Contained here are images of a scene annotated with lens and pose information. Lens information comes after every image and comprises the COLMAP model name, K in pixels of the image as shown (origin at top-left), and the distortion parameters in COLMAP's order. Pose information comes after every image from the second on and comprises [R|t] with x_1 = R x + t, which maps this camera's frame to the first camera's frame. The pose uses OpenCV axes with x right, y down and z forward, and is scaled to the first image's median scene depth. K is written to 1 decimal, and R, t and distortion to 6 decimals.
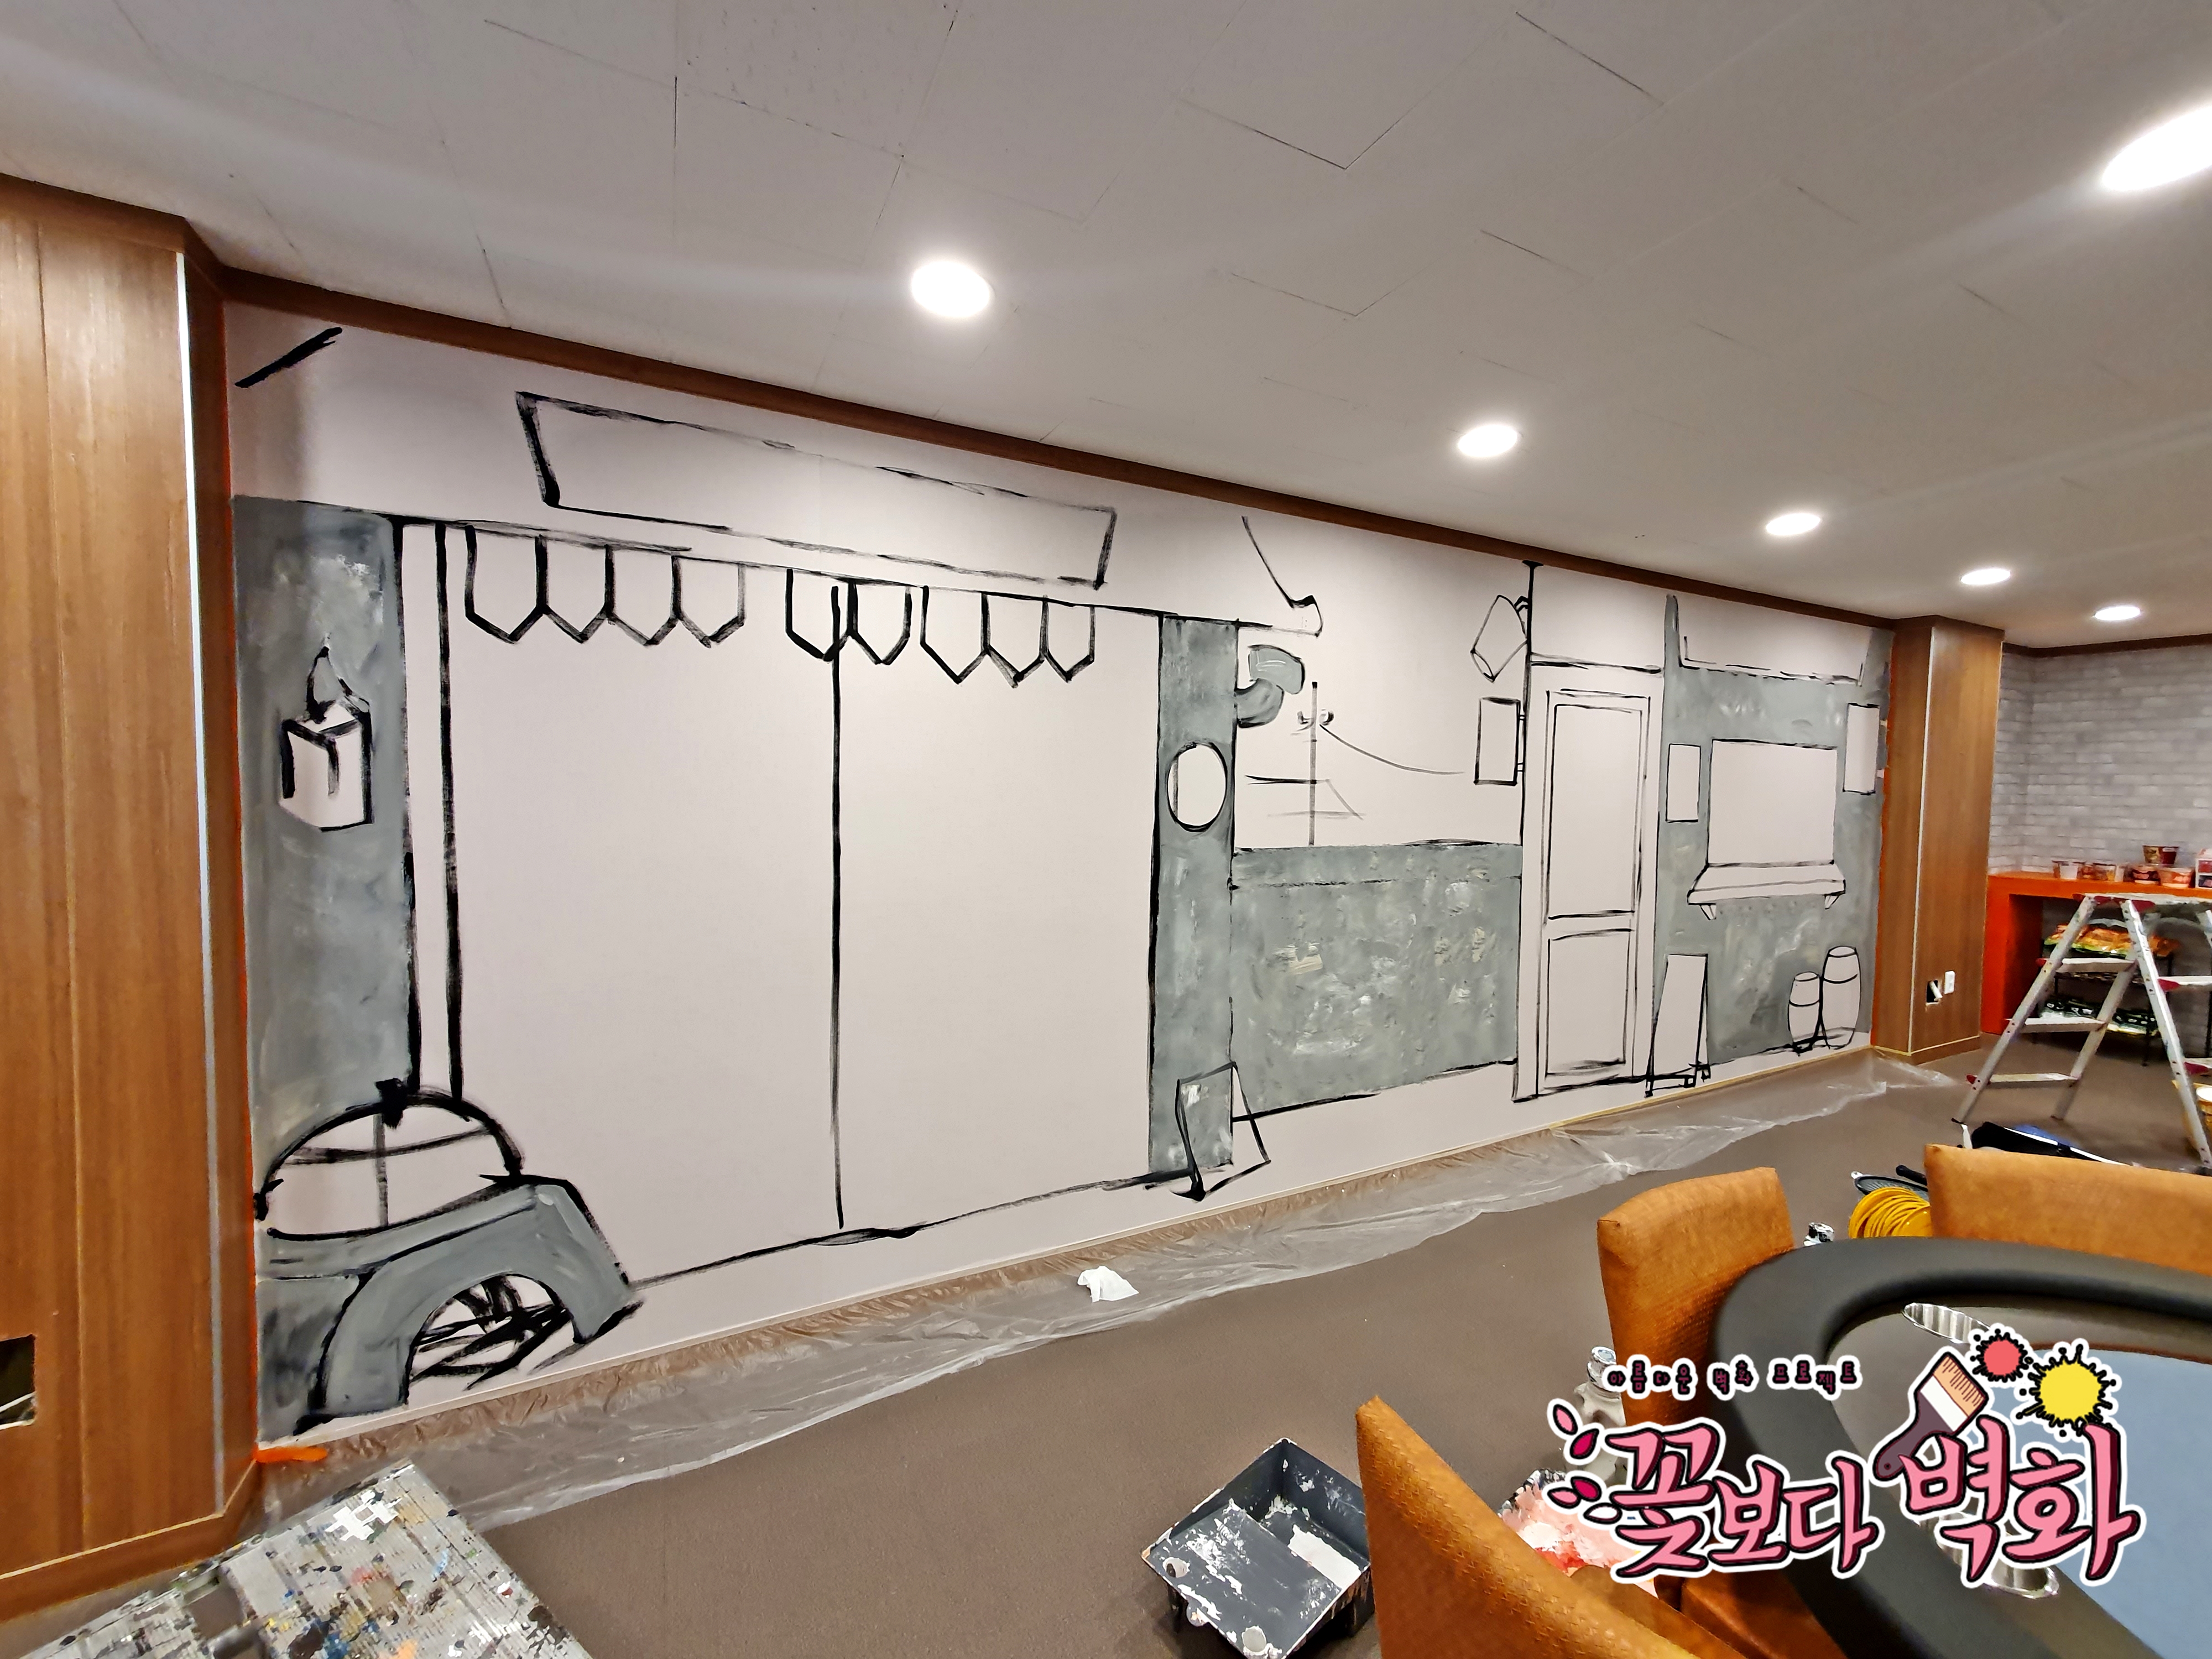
lens RADIAL K [[888.8, 0, 1127.7], [0, 888.8, 831.2], [0, 0, 1]] dist [0.012748, -0.001349]
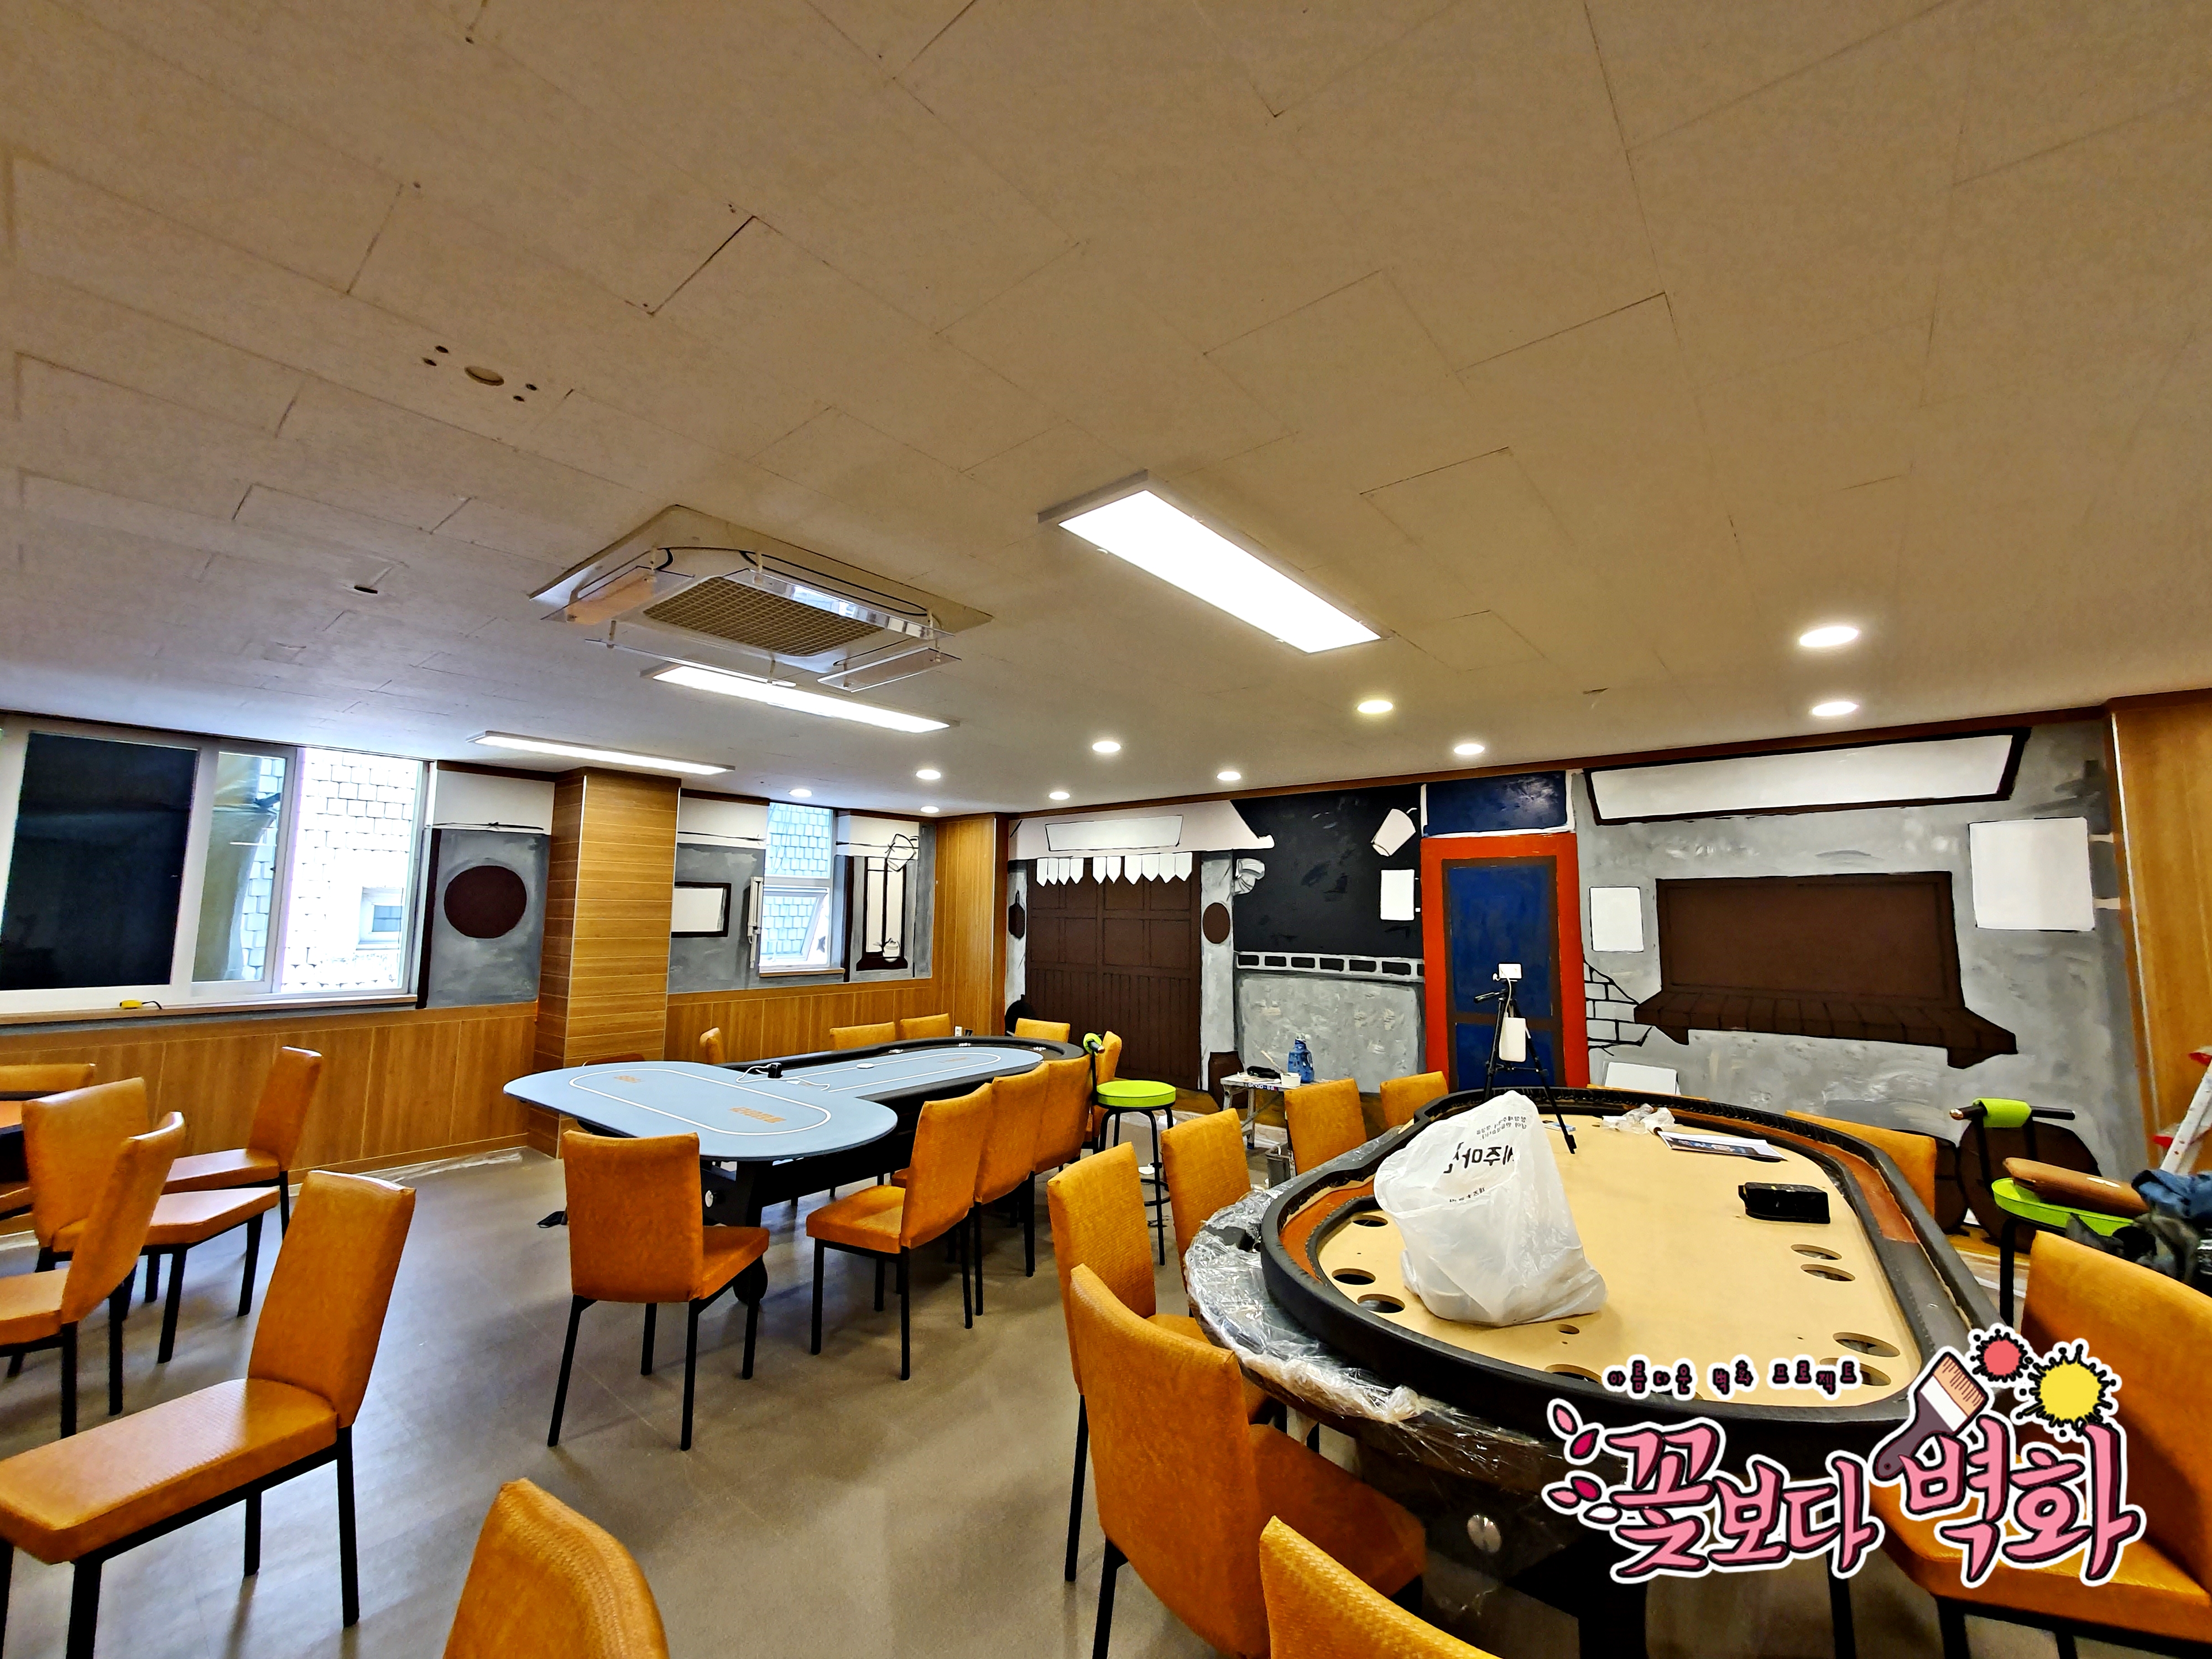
lens RADIAL K [[888.8, 0, 1122.9], [0, 888.8, 828.4], [0, 0, 1]] dist [0.012748, -0.001349]
pose [[0.383438, -0.102824, -0.917825, 2.163520], [-0.047266, 0.990296, -0.130689, 0.021713], [0.922356, 0.093493, 0.374857, -0.118985]]
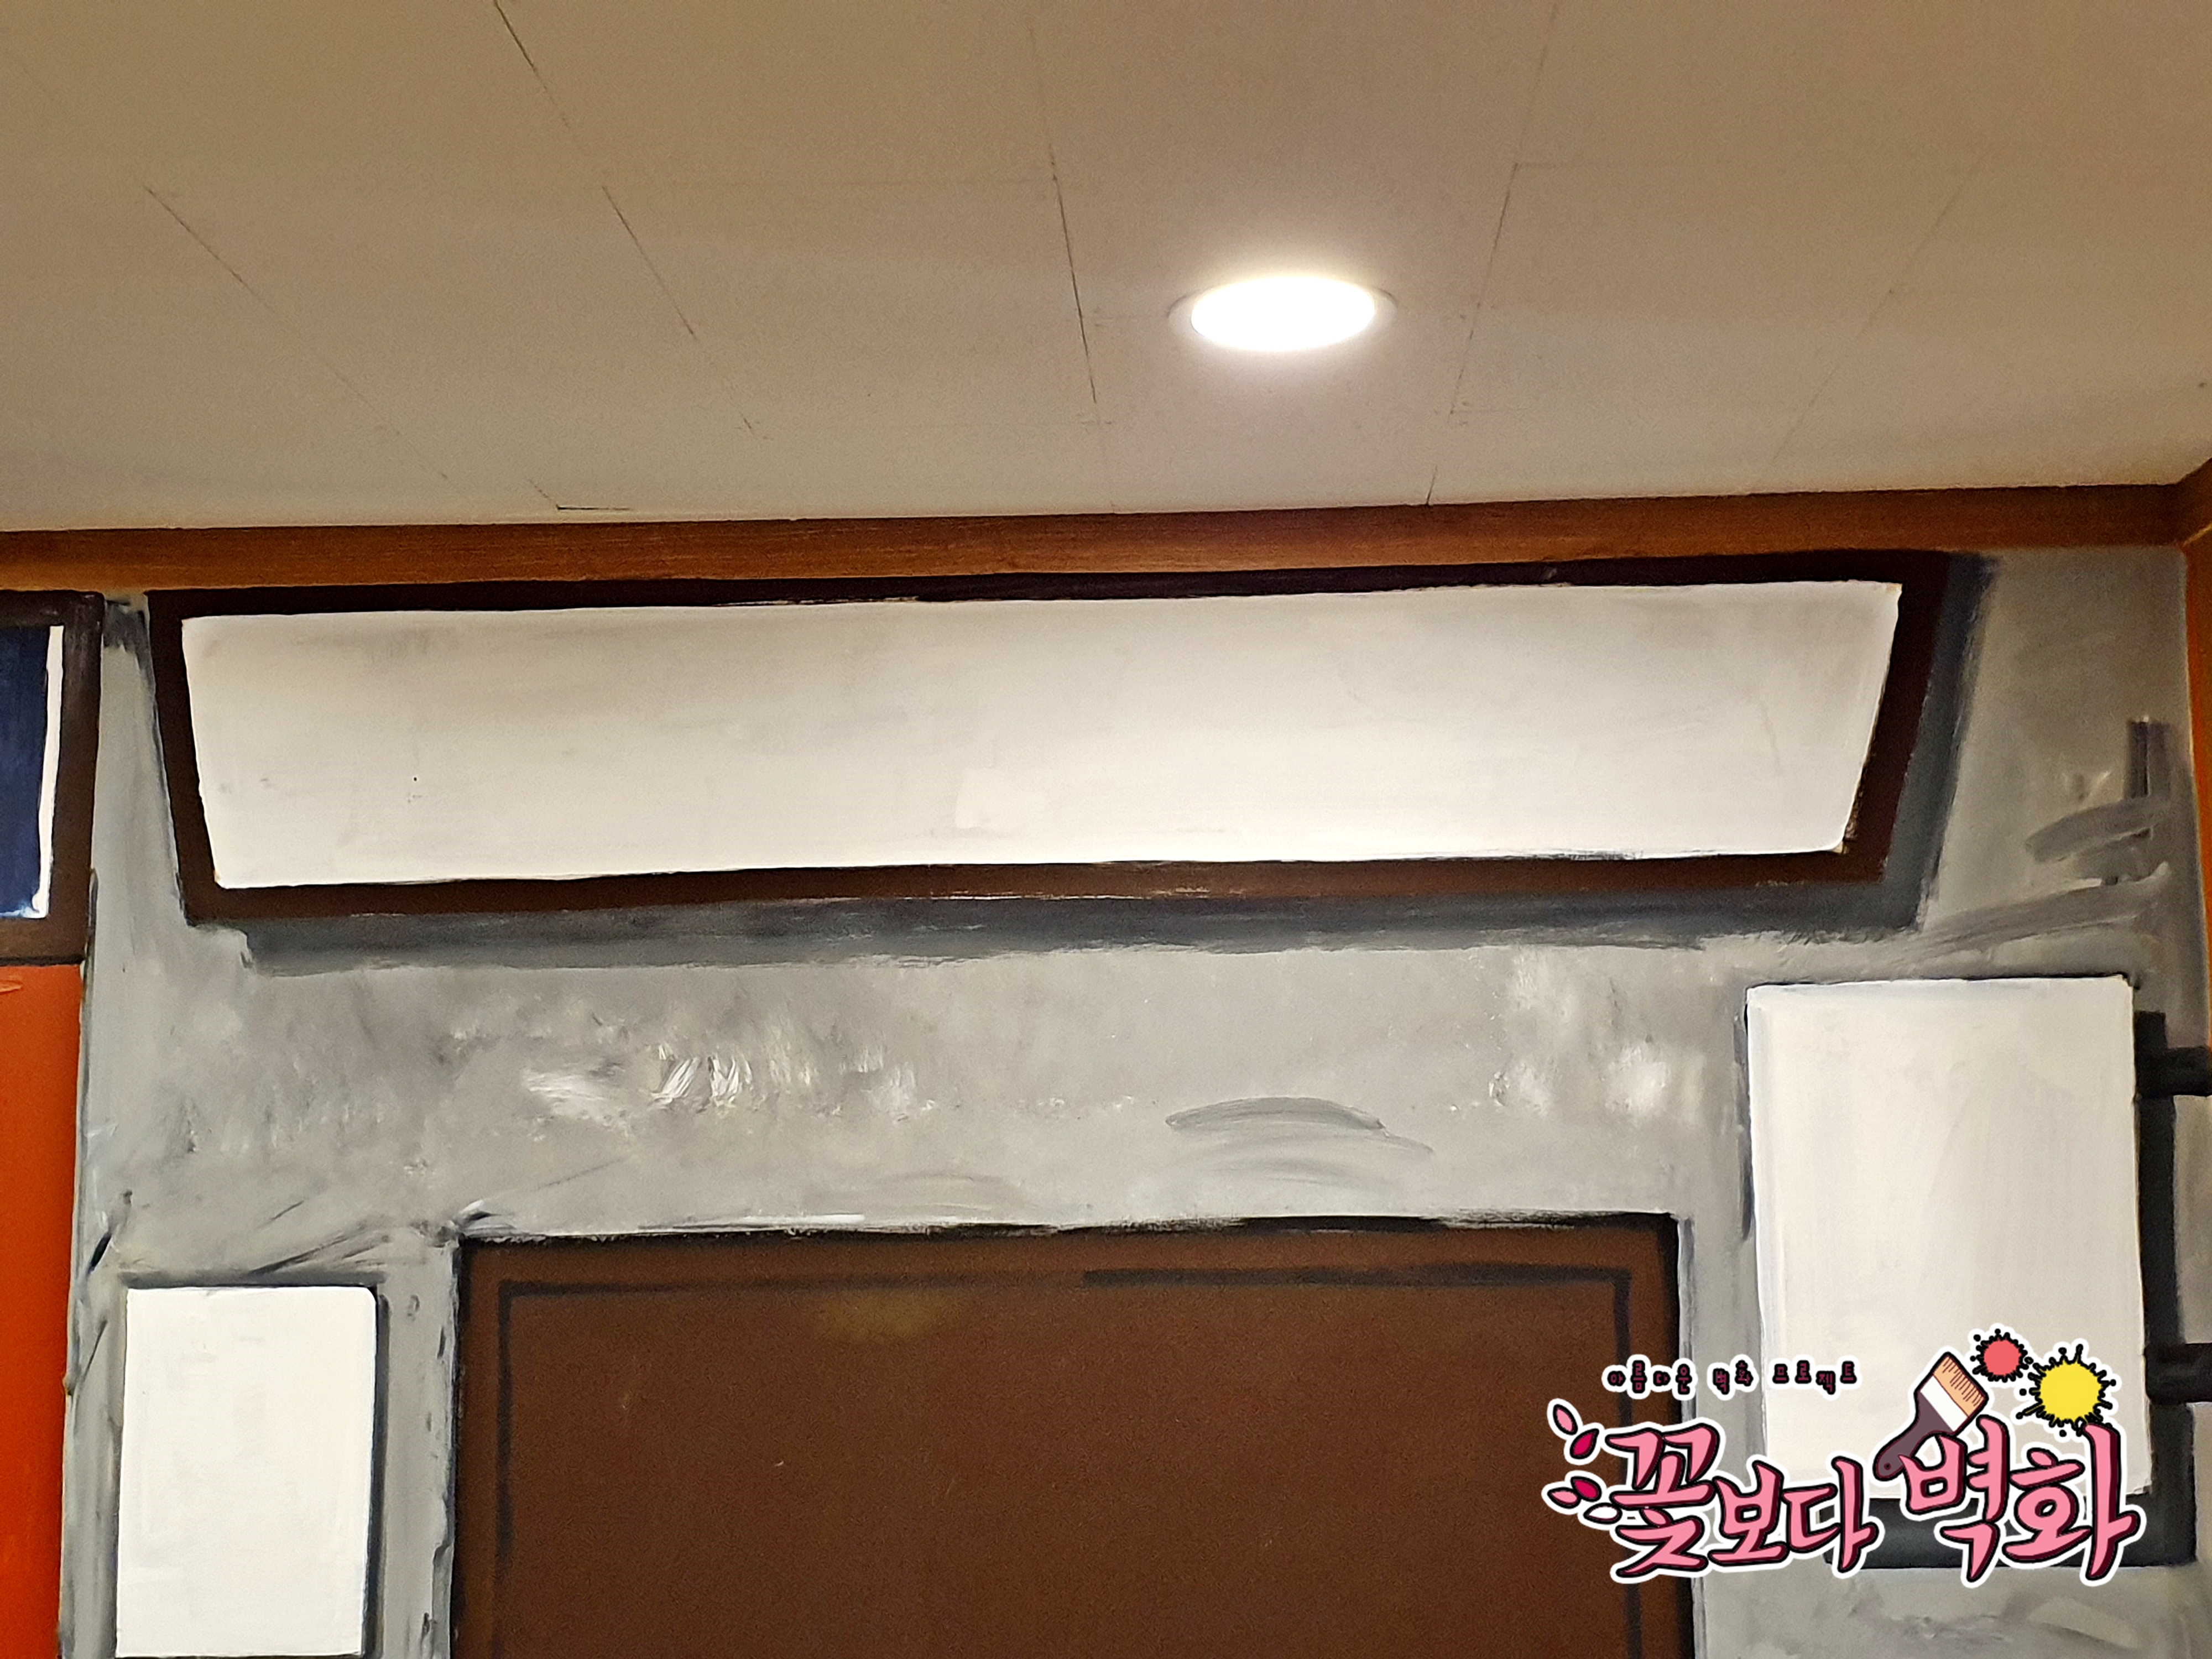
lens RADIAL K [[1738.1, 0, 1089.9], [0, 1738.1, 848.6], [0, 0, 1]] dist [0.039682, -0.051022]
pose [[0.864495, -0.063972, -0.498554, 1.464342], [-0.000777, 0.991697, -0.128598, -0.210582], [0.502641, 0.111560, 0.857267, 1.060029]]
